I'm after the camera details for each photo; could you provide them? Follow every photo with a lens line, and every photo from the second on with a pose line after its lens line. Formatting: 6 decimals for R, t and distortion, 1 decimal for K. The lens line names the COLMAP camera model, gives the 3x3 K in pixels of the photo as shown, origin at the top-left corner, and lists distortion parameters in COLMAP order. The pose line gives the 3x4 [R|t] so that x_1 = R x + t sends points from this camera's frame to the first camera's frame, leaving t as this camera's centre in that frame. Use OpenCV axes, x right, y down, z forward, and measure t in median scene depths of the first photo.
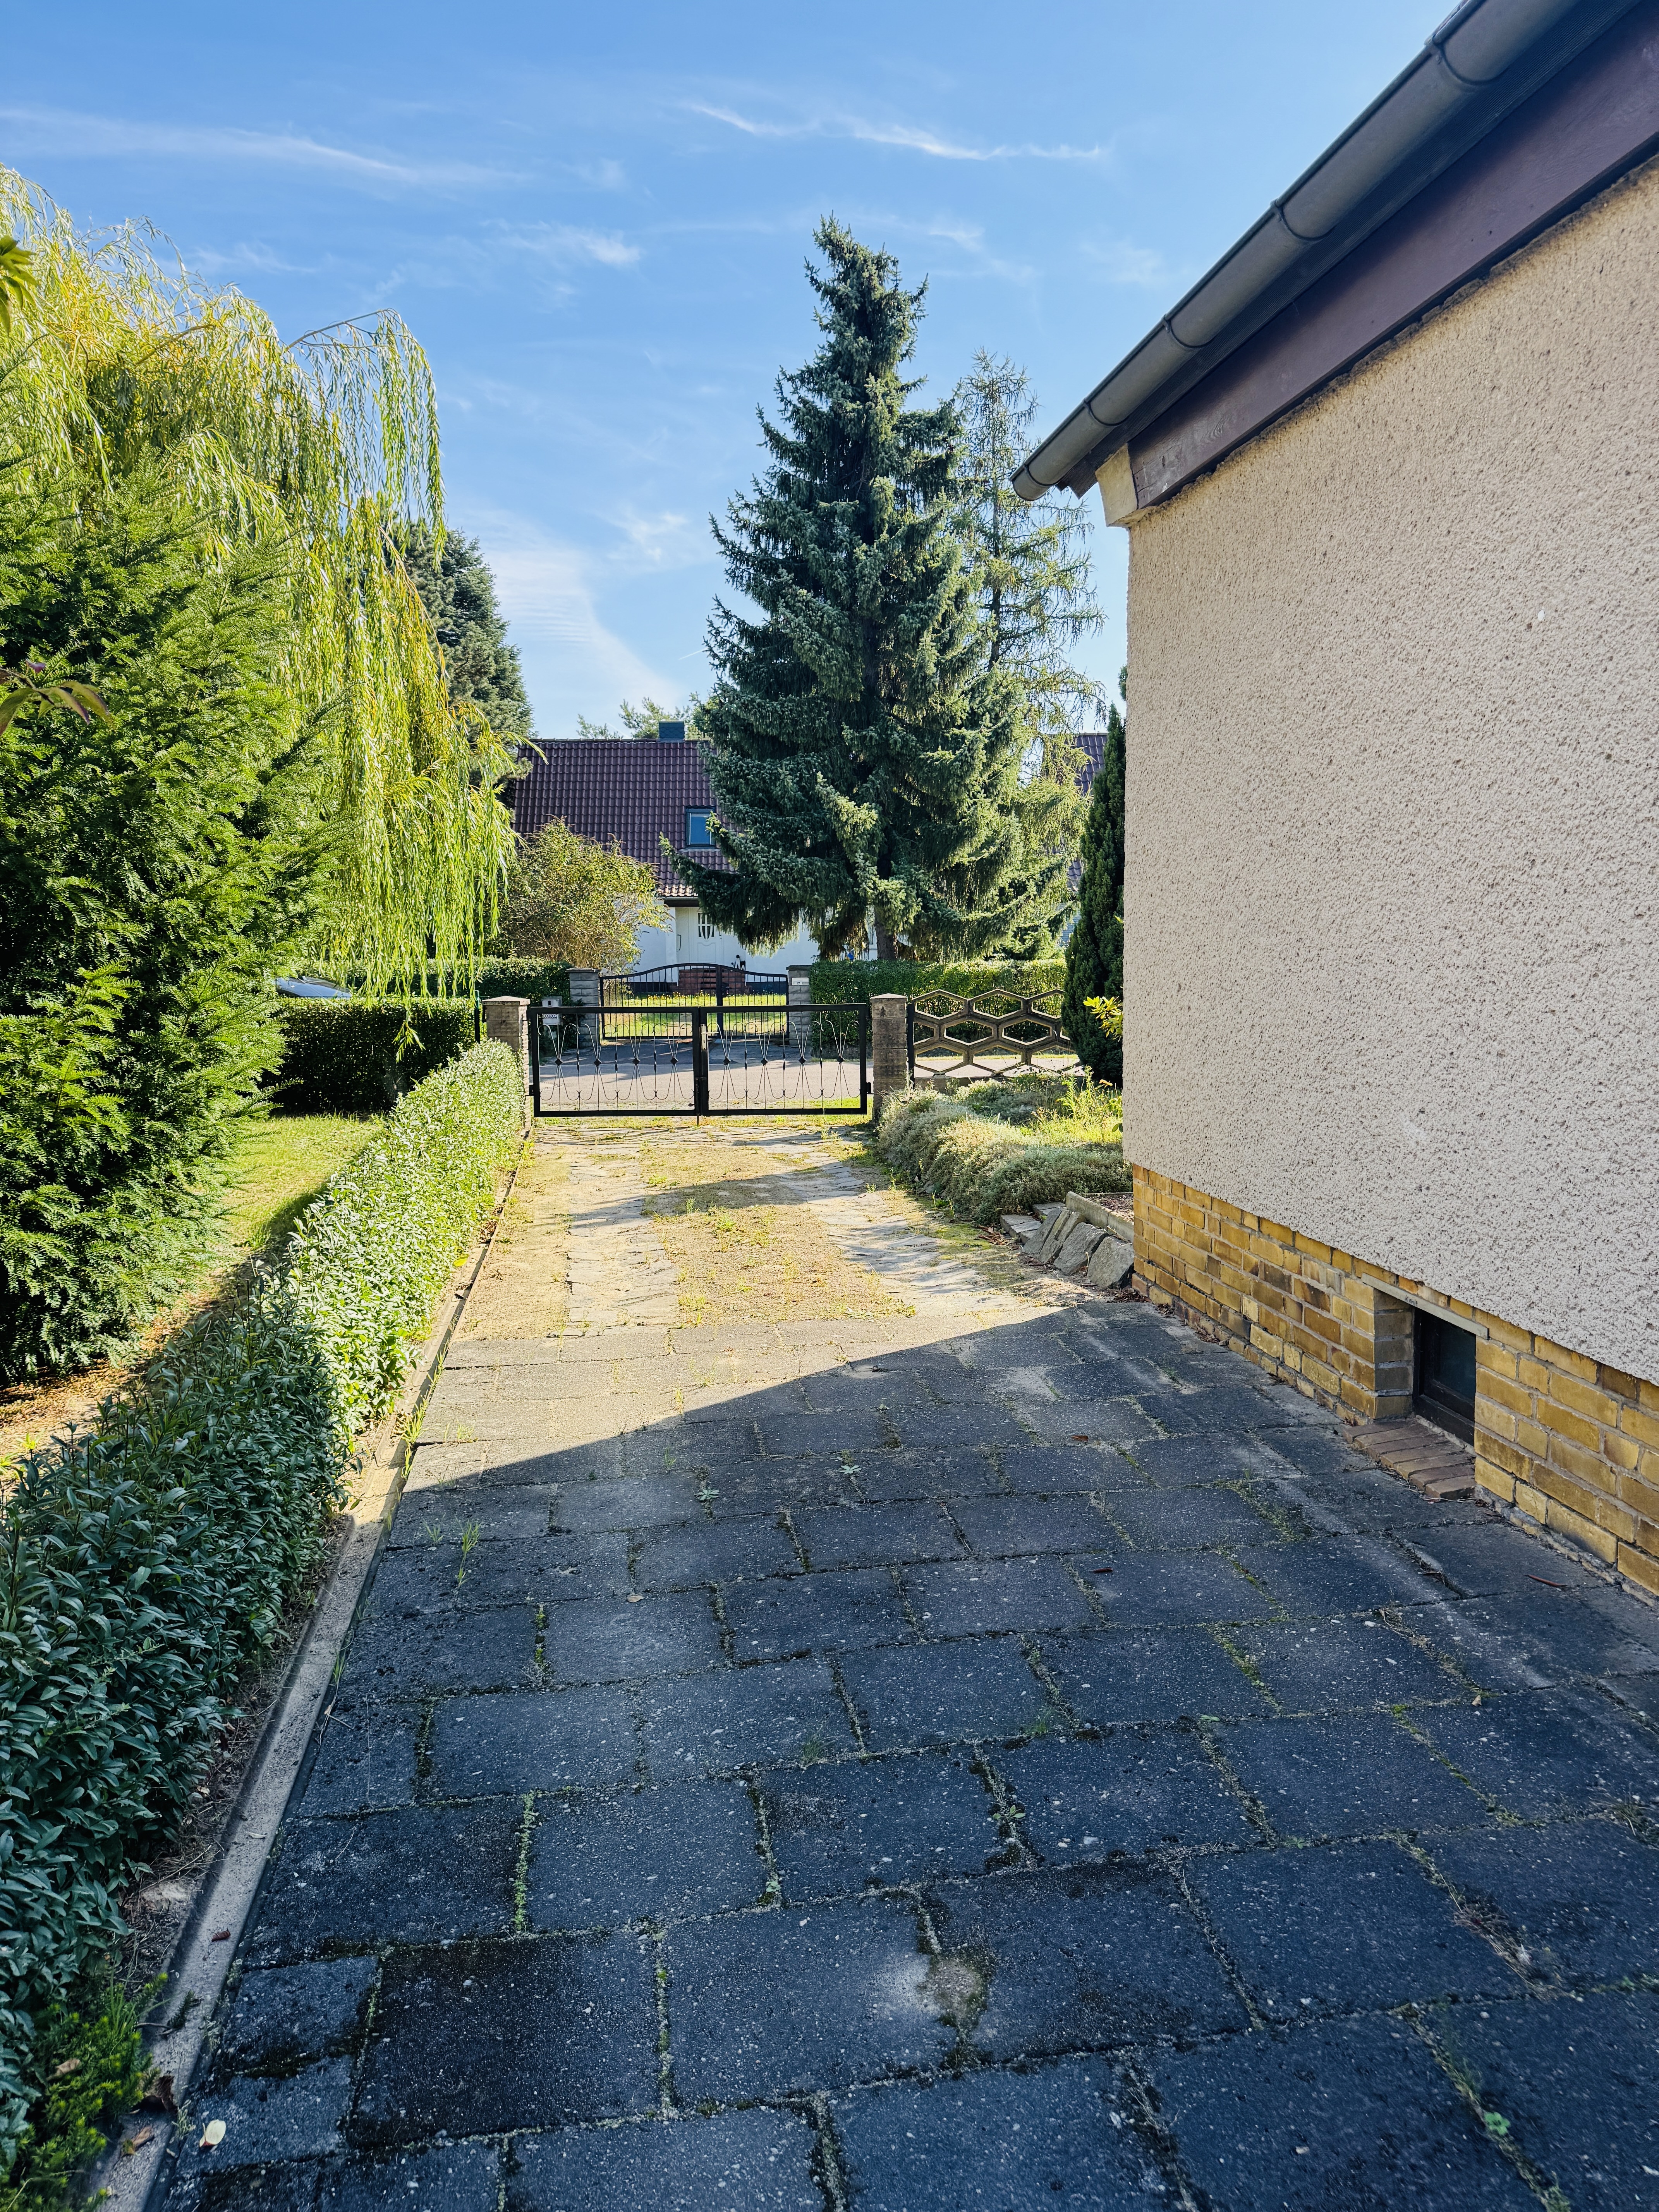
lens RADIAL K [[1555.8, 0, 829.5], [0, 1555.8, 1106.0], [0, 0, 1]] dist [0.131097, -0.163879]
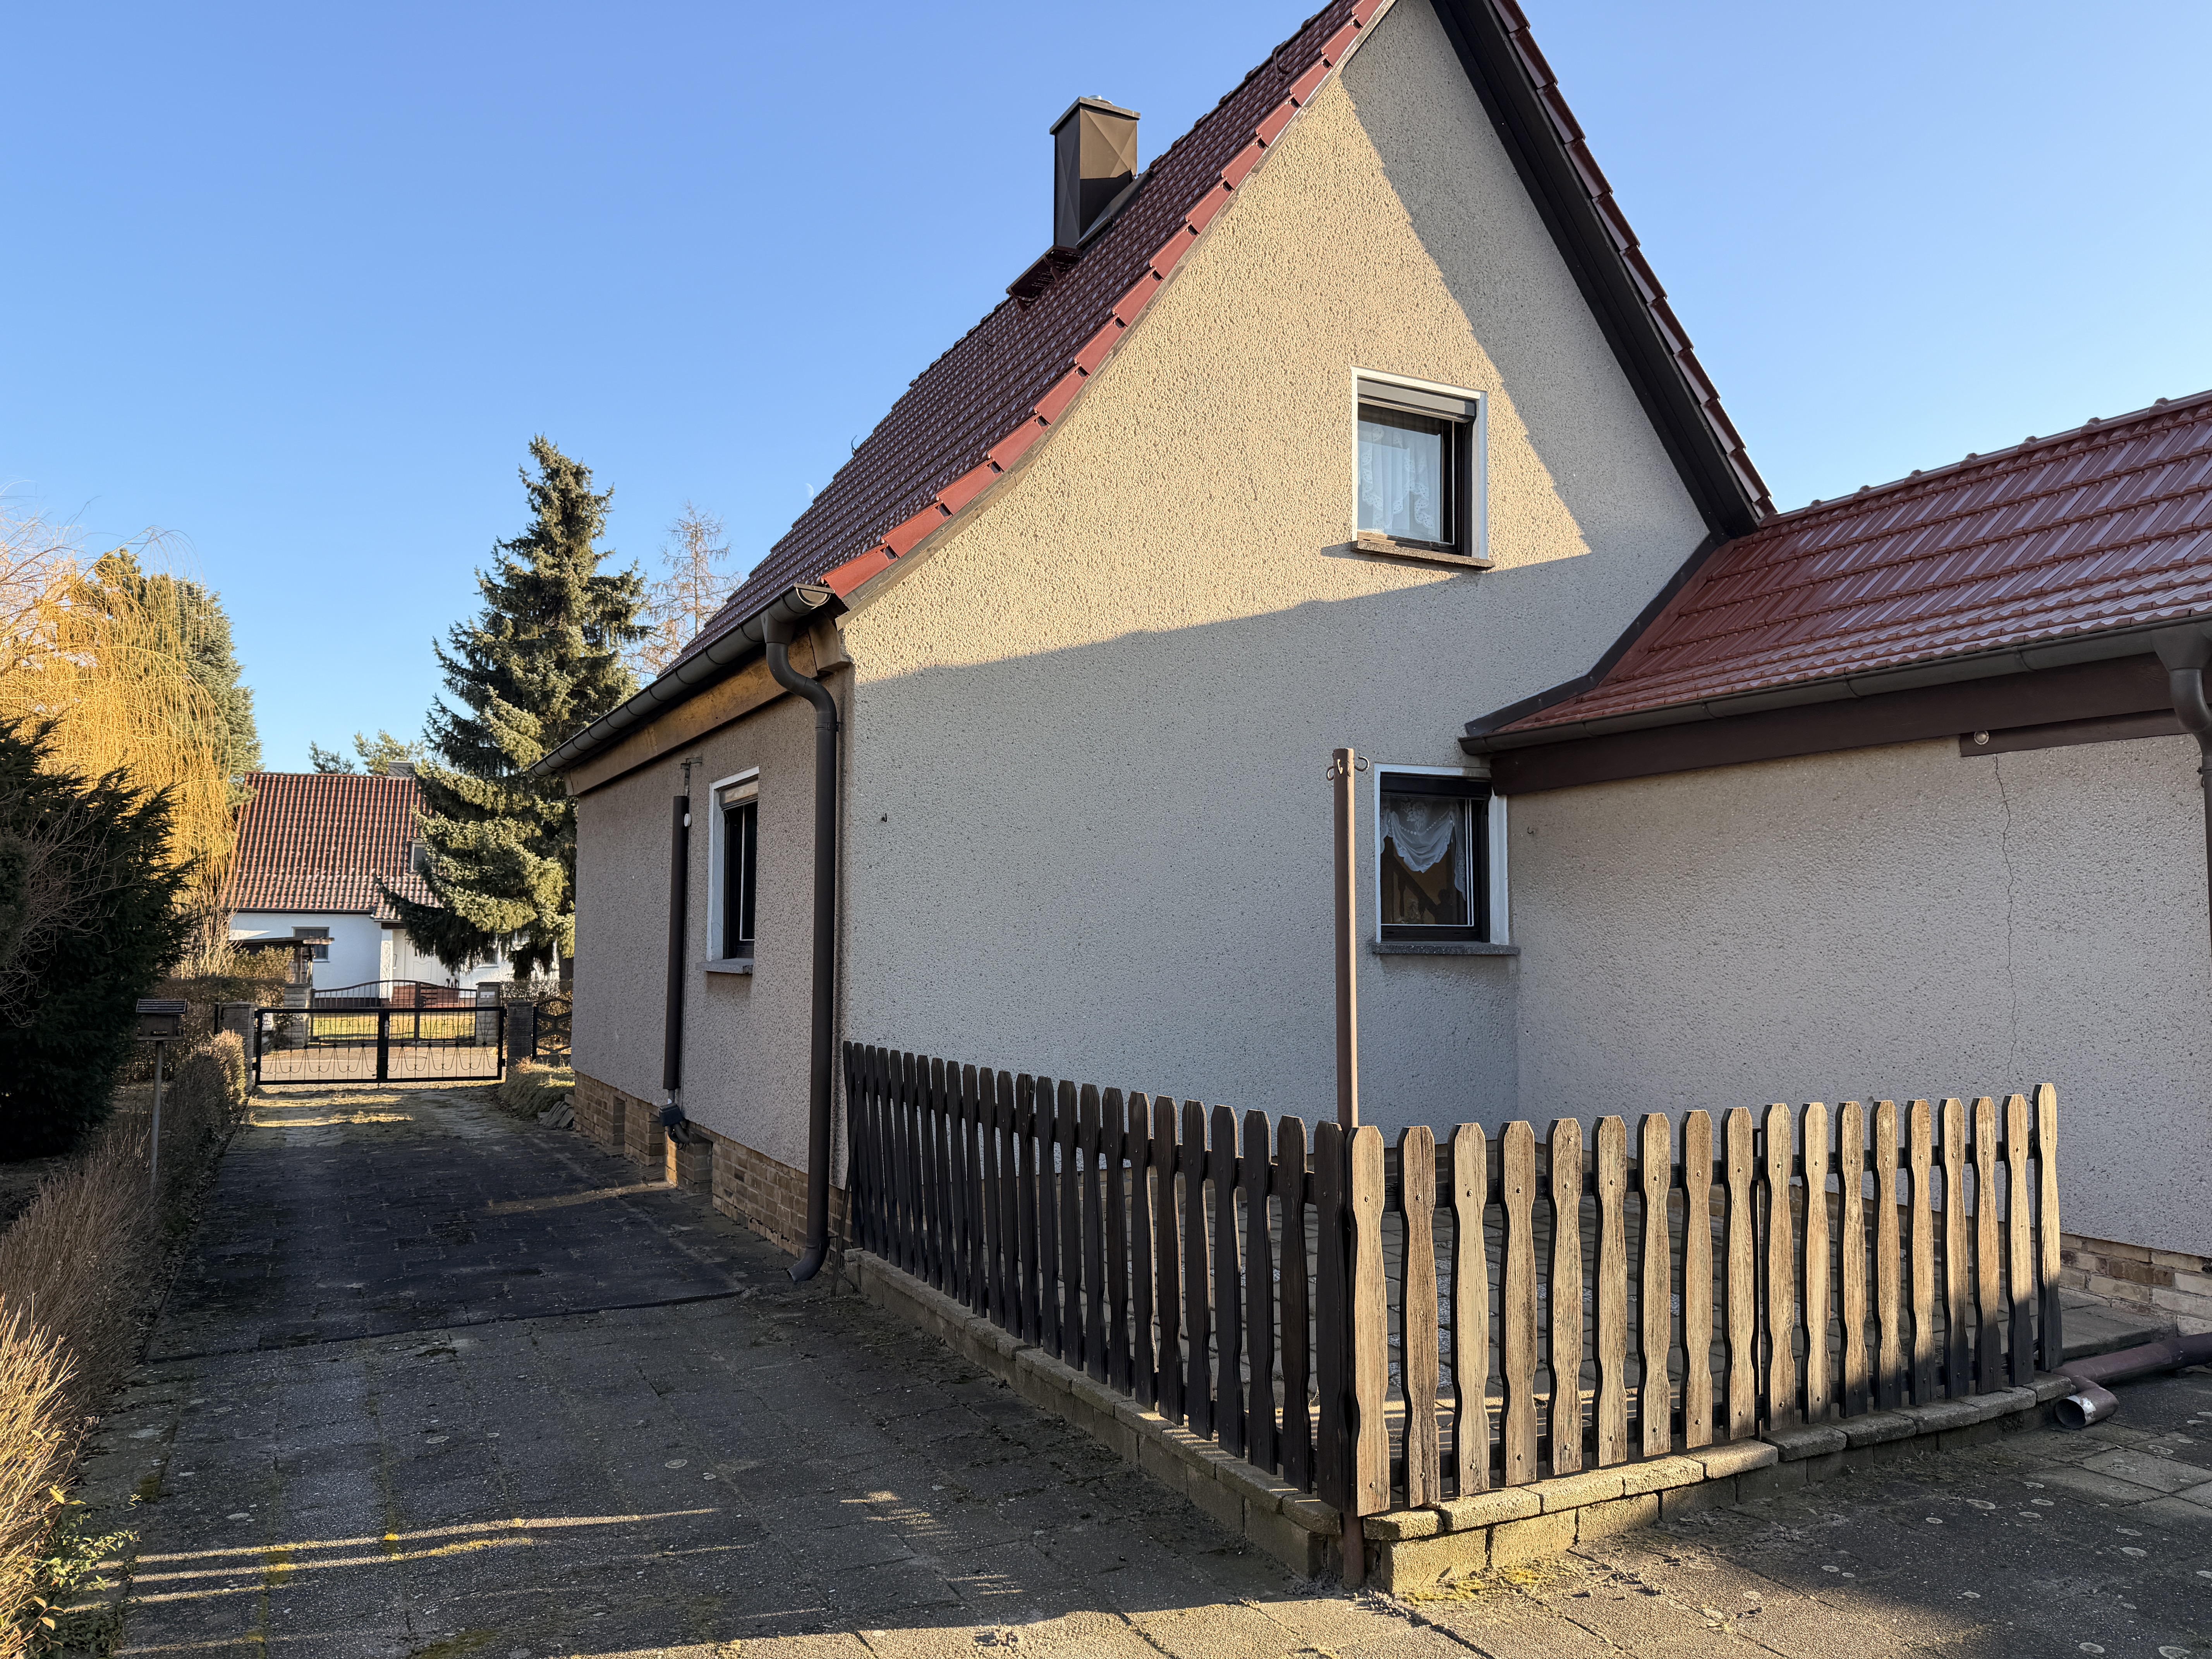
lens RADIAL K [[1567.2, 0, 1087.5], [0, 1567.2, 831.3], [0, 0, 1]] dist [0.089282, -0.163994]
pose [[0.953384, 0.034635, 0.299767, 0.051889], [0.022160, 0.982674, -0.184014, 0.033859], [-0.300946, 0.182078, 0.936098, -0.347850]]
